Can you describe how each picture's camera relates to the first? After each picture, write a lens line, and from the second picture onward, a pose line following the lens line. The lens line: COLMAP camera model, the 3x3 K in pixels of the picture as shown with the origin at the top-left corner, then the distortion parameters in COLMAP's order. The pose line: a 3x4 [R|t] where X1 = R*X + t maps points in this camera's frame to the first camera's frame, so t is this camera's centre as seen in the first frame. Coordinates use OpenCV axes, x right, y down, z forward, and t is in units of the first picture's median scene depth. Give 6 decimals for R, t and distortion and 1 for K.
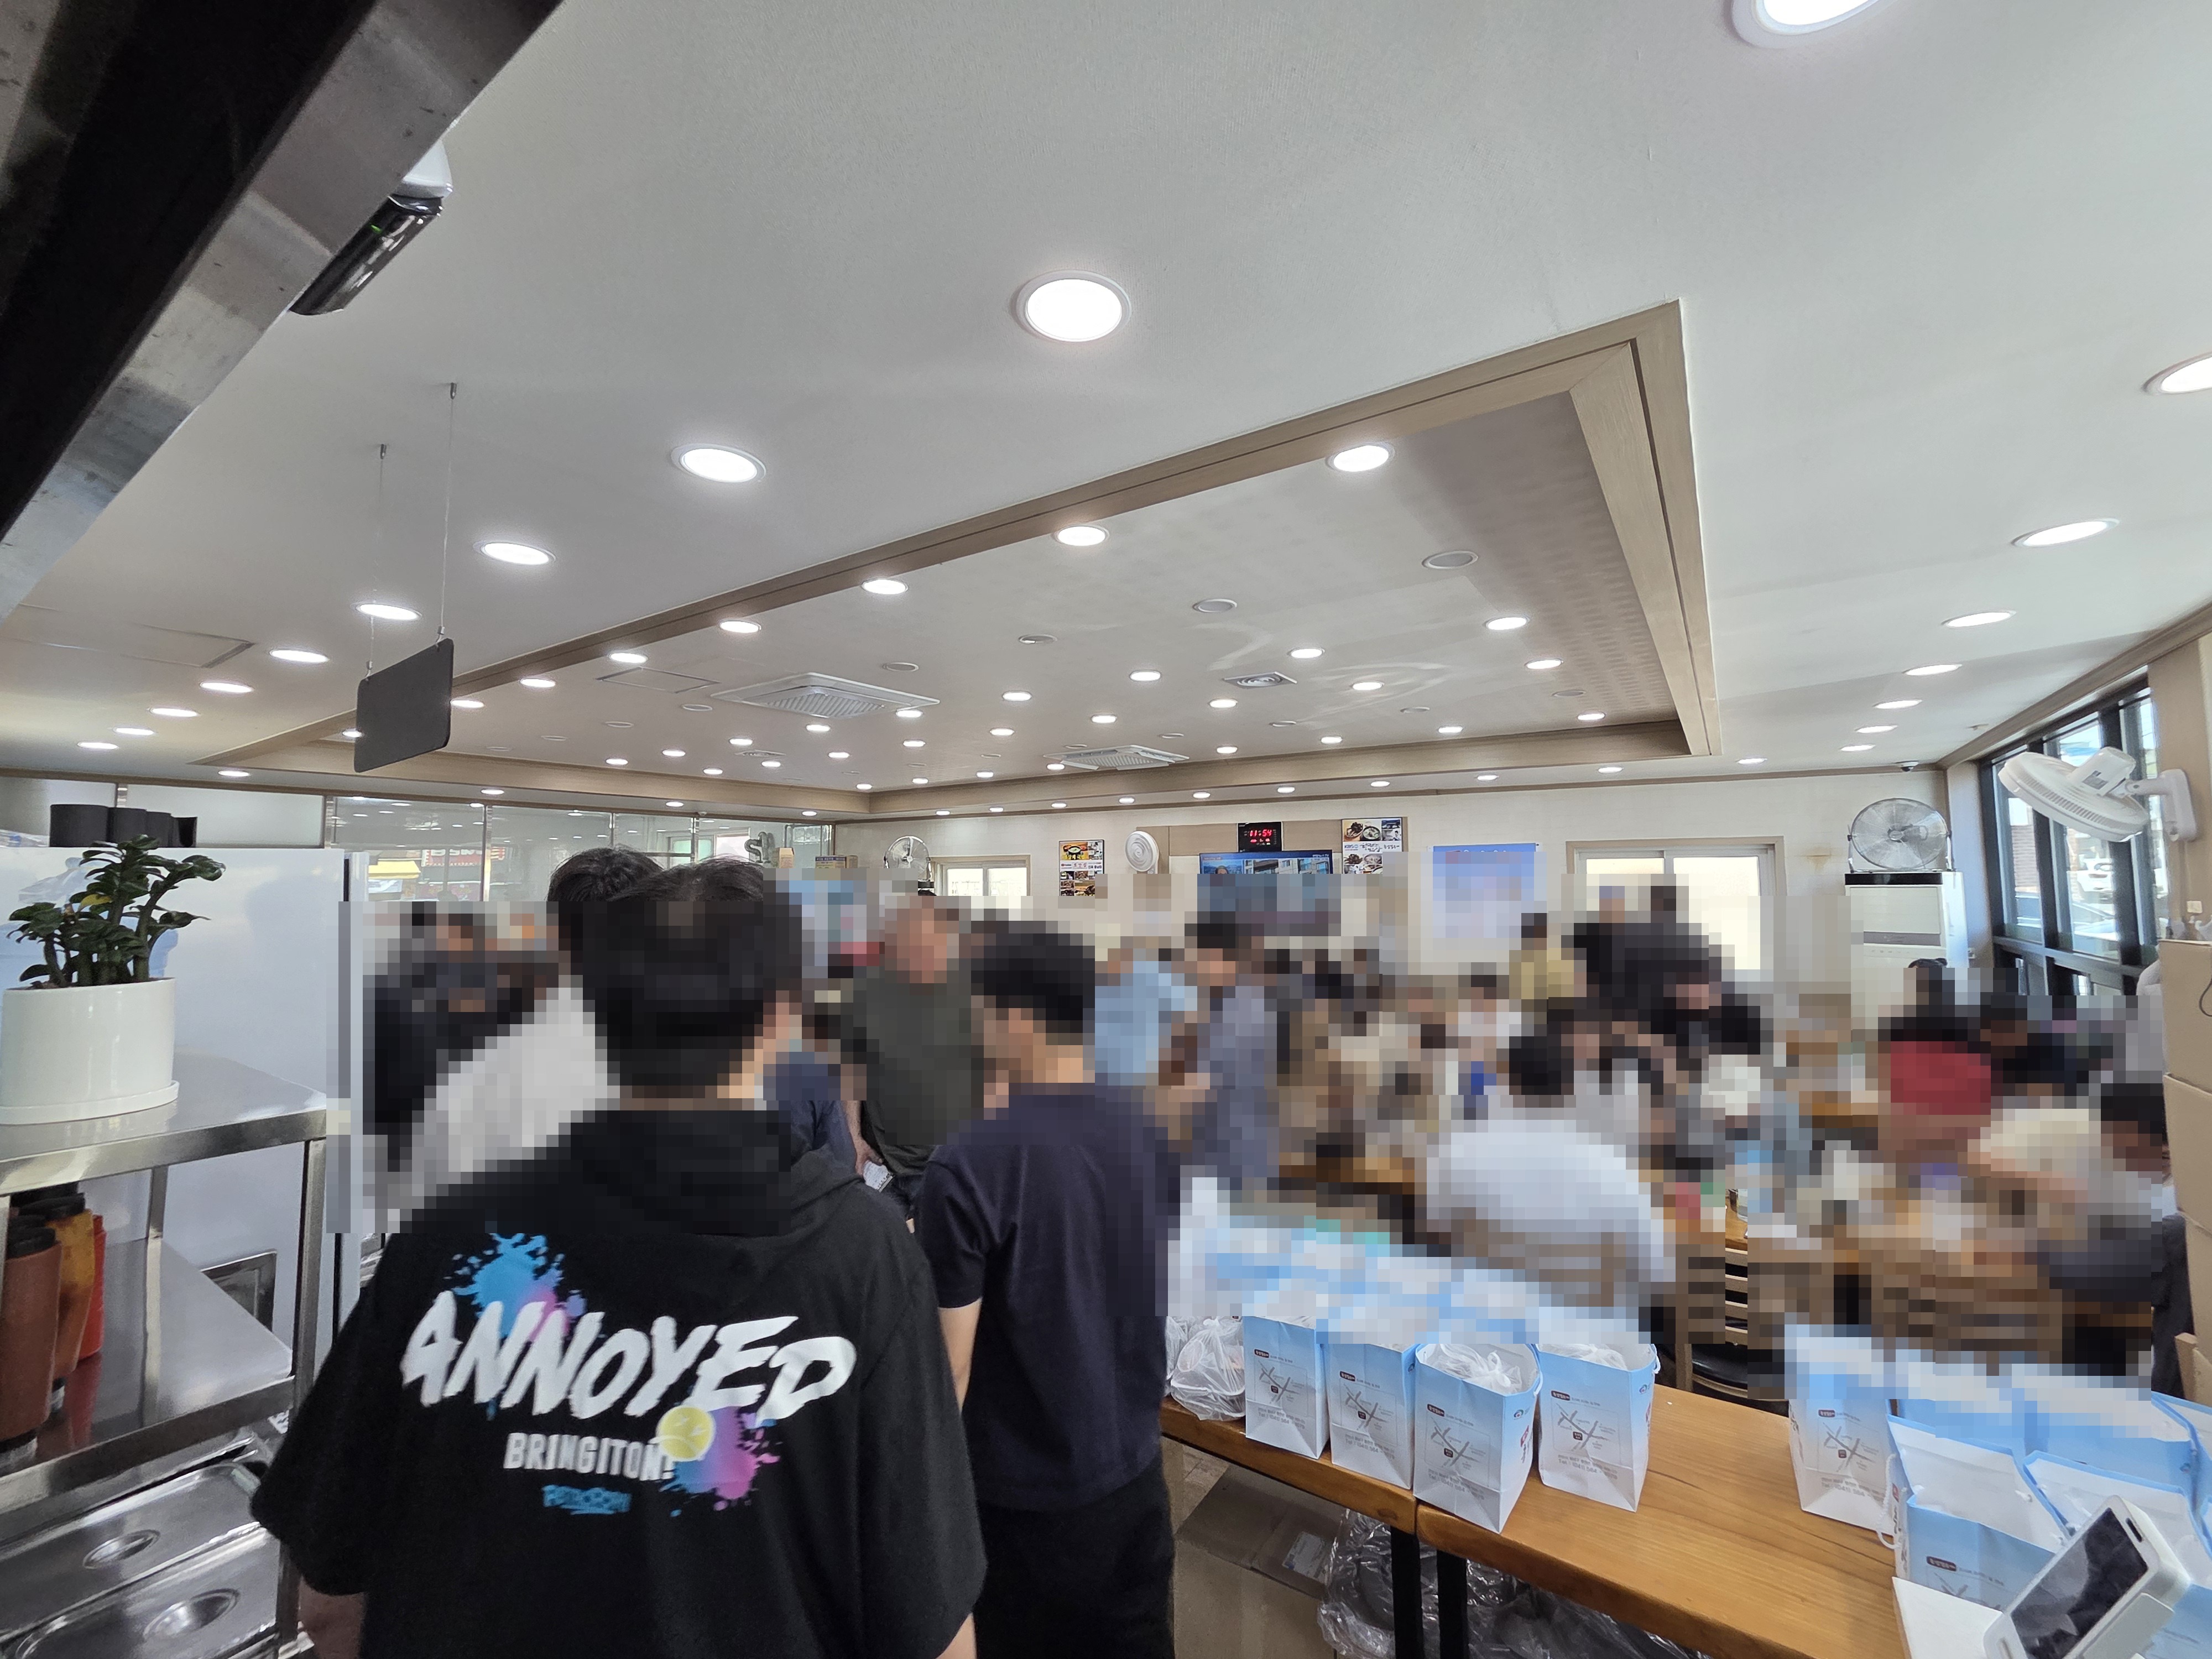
lens RADIAL K [[886.1, 0, 1113.6], [0, 886.1, 816.4], [0, 0, 1]] dist [0.003898, 0.000225]
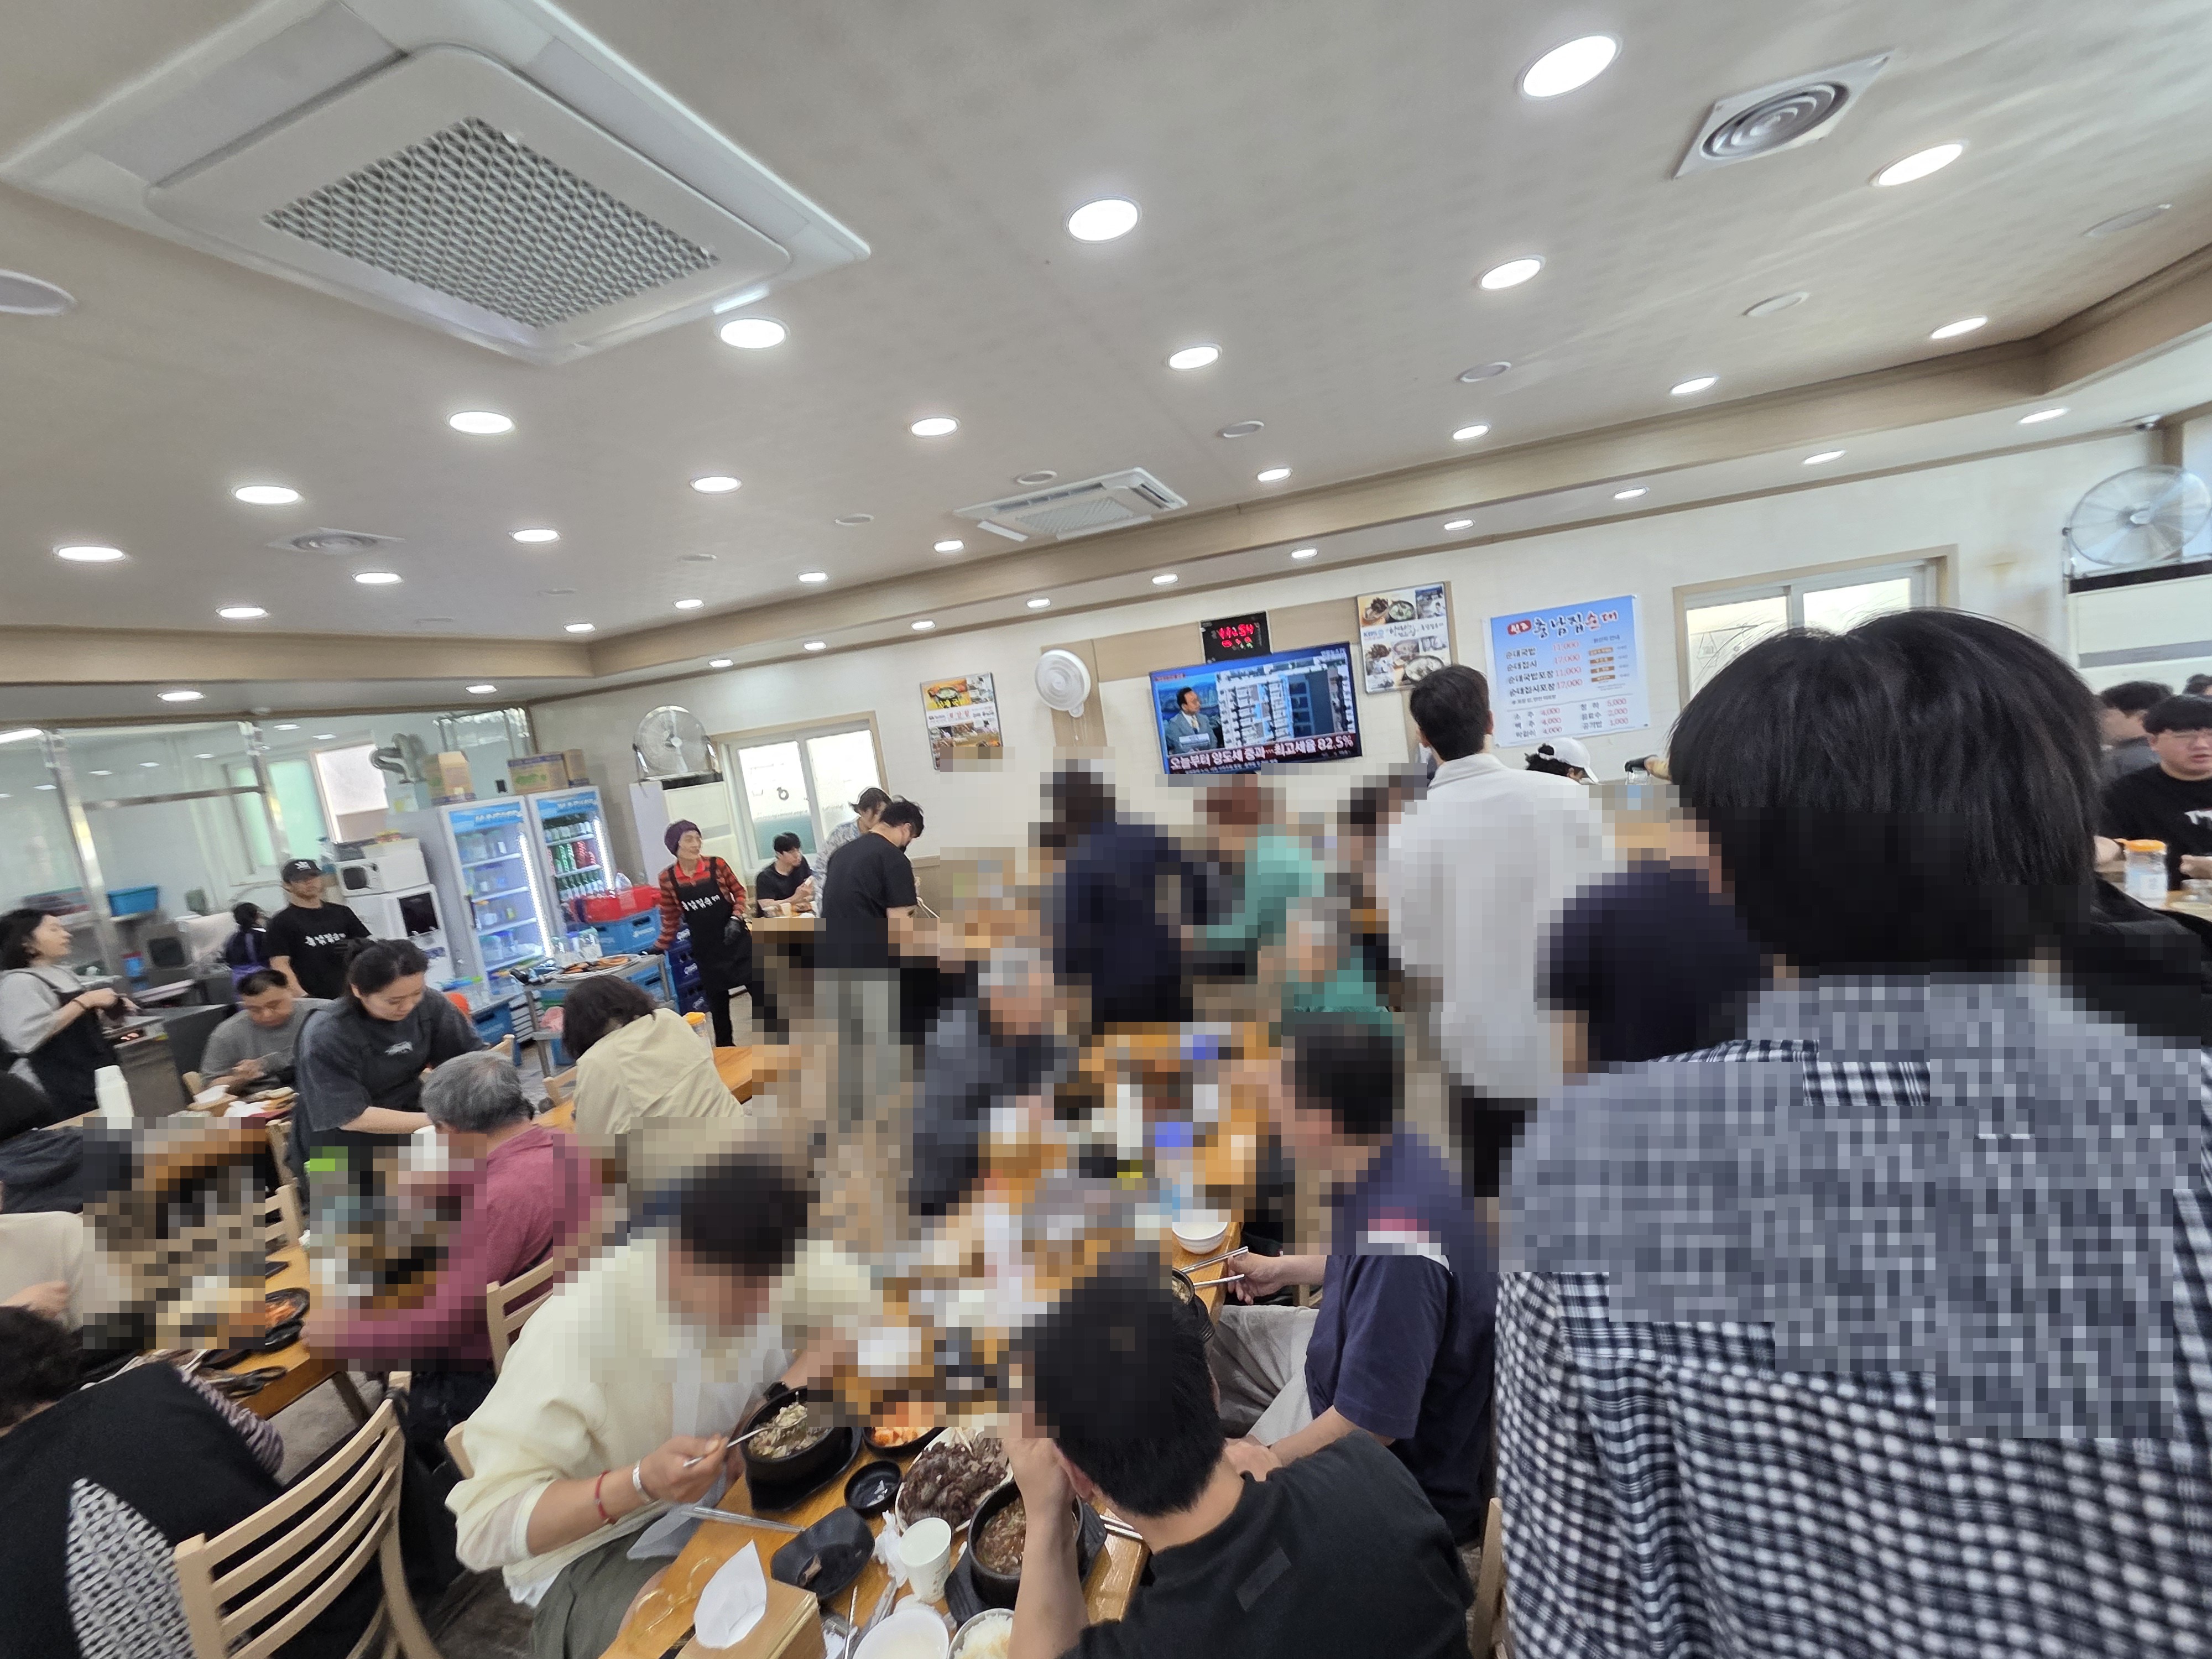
lens RADIAL K [[886.1, 0, 1113.6], [0, 886.1, 816.4], [0, 0, 1]] dist [0.003898, 0.000225]
pose [[0.948345, -0.161803, 0.272875, -0.137333], [0.113039, 0.976045, 0.185899, 0.020248], [-0.296417, -0.145451, 0.943918, 0.351187]]
